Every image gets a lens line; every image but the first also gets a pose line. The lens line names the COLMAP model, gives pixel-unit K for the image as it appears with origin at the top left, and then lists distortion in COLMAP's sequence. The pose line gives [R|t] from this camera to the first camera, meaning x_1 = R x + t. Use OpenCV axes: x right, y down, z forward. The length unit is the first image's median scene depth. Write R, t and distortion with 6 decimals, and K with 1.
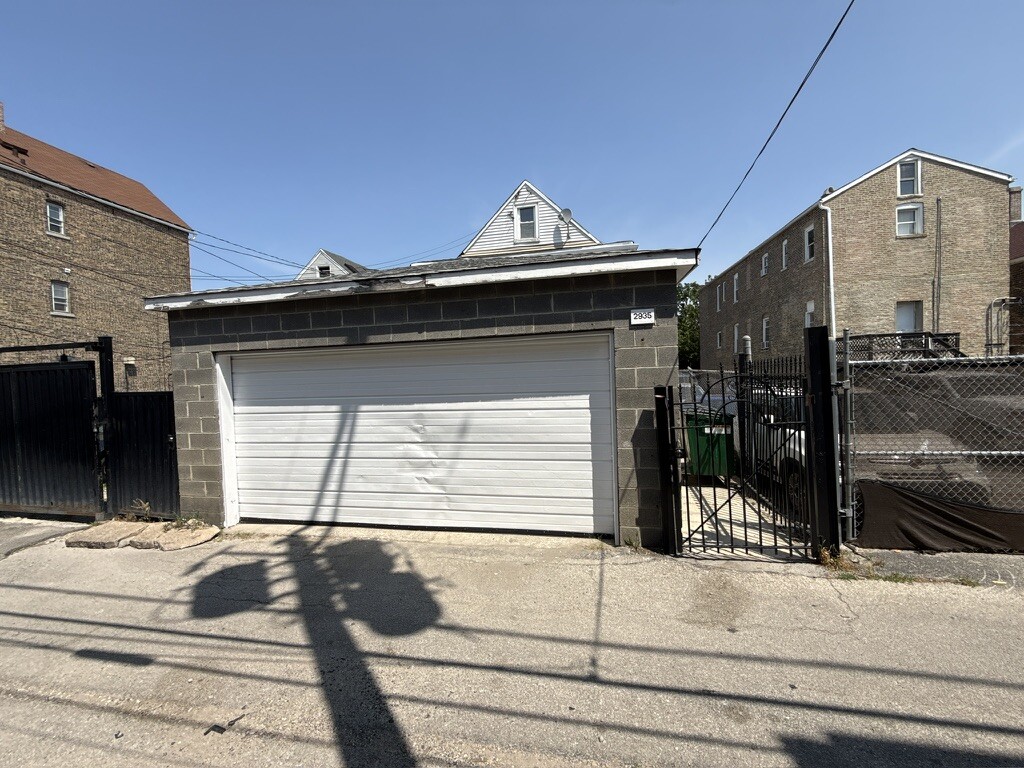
lens RADIAL K [[408.5, 0, 512.1], [0, 408.5, 386.3], [0, 0, 1]] dist [-0.000062, 0.000198]
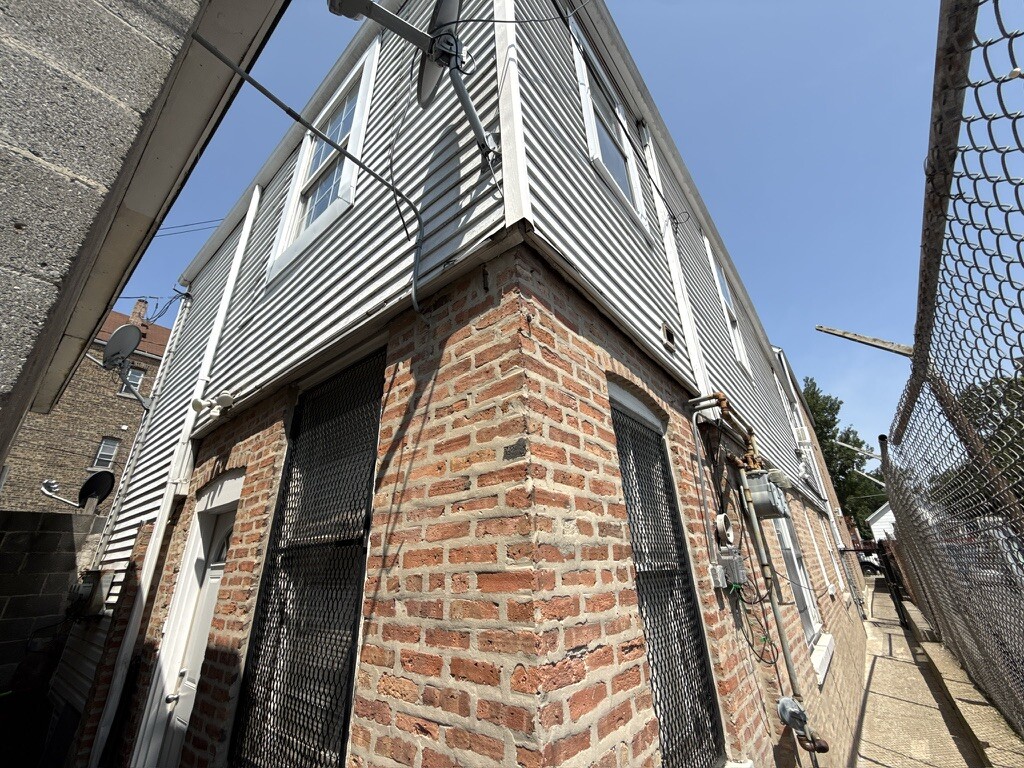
lens RADIAL K [[408.5, 0, 512.1], [0, 408.5, 386.3], [0, 0, 1]] dist [-0.000062, 0.000198]
pose [[0.882412, -0.181436, -0.434086, 0.221617], [-0.010837, 0.914566, -0.404292, 0.023716], [0.470353, 0.361456, 0.805058, 0.590148]]
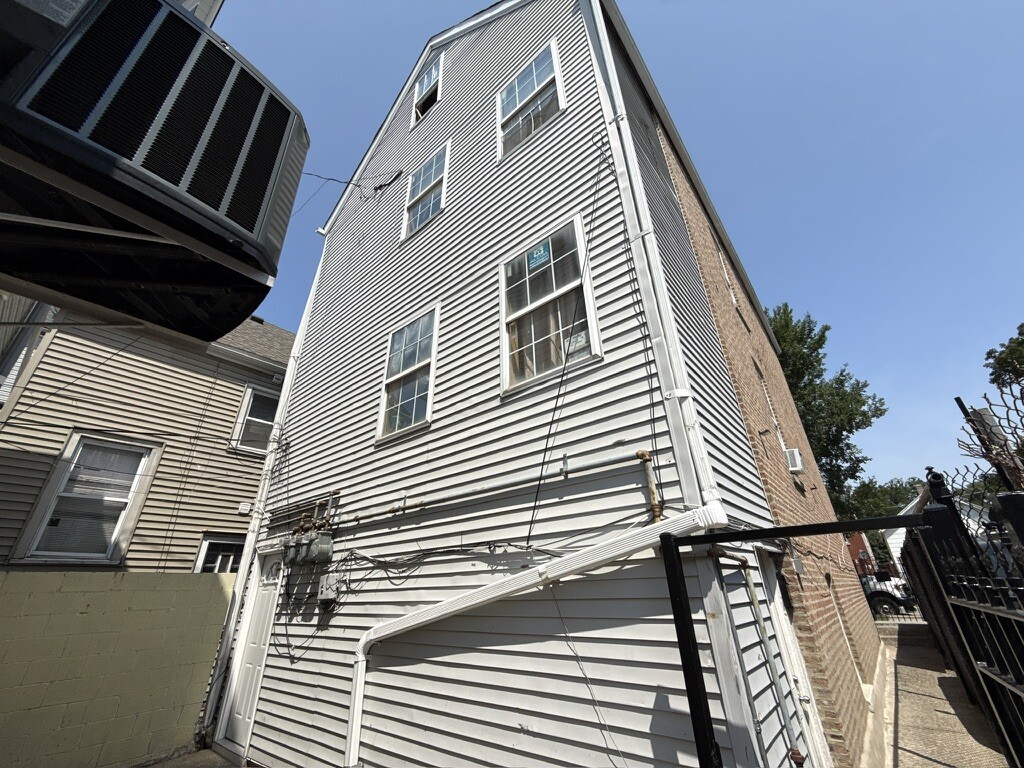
lens RADIAL K [[408.5, 0, 512.1], [0, 408.5, 386.3], [0, 0, 1]] dist [-0.000062, 0.000198]
pose [[0.877483, -0.205993, -0.433117, 0.385603], [-0.014042, 0.891644, -0.452519, 0.005869], [0.479402, 0.403160, 0.779510, 1.441838]]
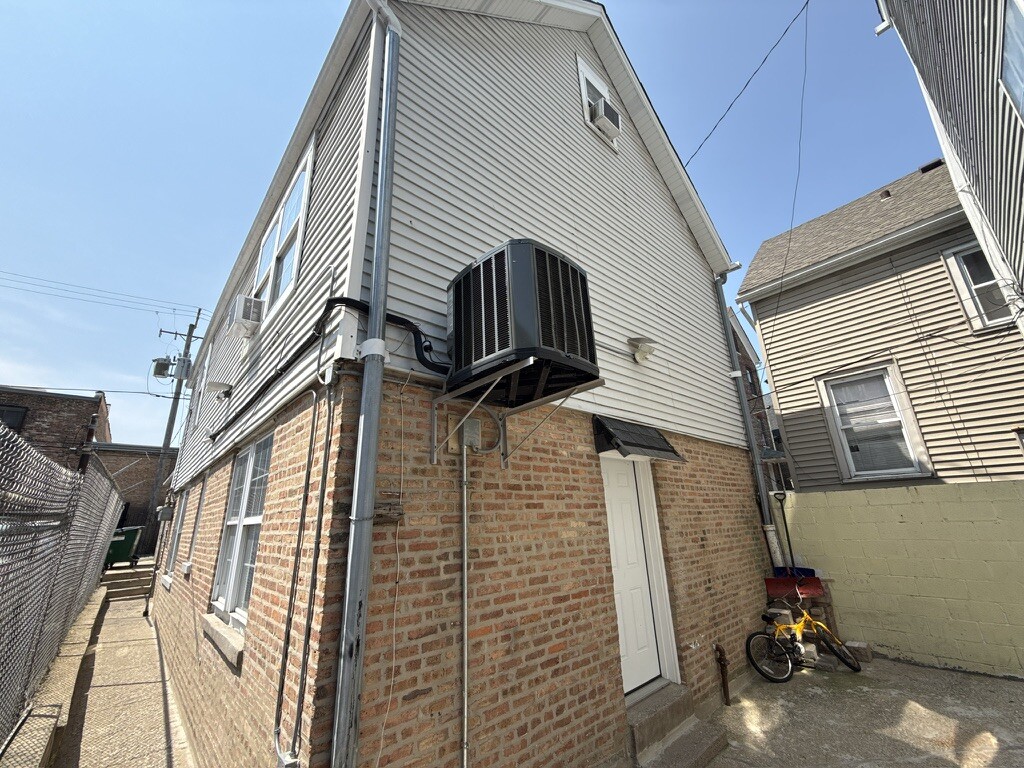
lens RADIAL K [[408.5, 0, 512.1], [0, 408.5, 386.3], [0, 0, 1]] dist [-0.000062, 0.000198]
pose [[-0.599440, -0.189753, -0.777602, 0.691586], [0.038972, 0.963422, -0.265140, -0.128744], [0.799470, -0.189240, -0.570119, 2.475111]]
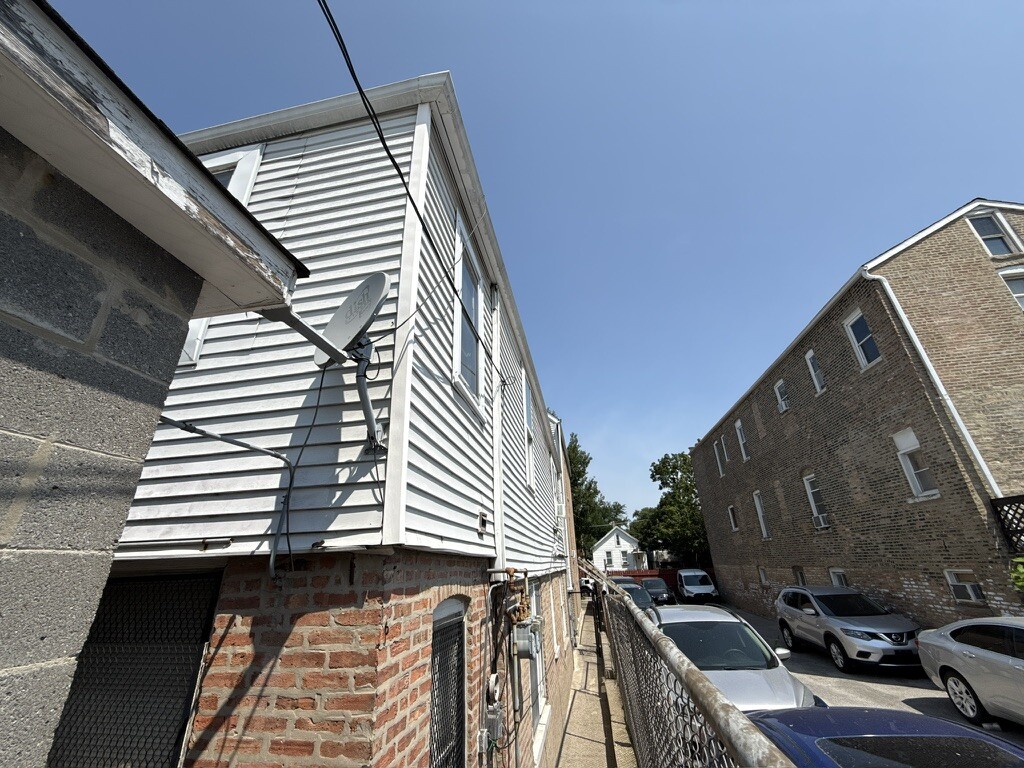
lens RADIAL K [[408.5, 0, 512.1], [0, 408.5, 386.3], [0, 0, 1]] dist [-0.000062, 0.000198]
pose [[0.999775, 0.007530, 0.019821, 0.219480], [0.001748, 0.902360, -0.430981, -0.032189], [-0.021131, 0.430918, 0.902144, 0.537304]]
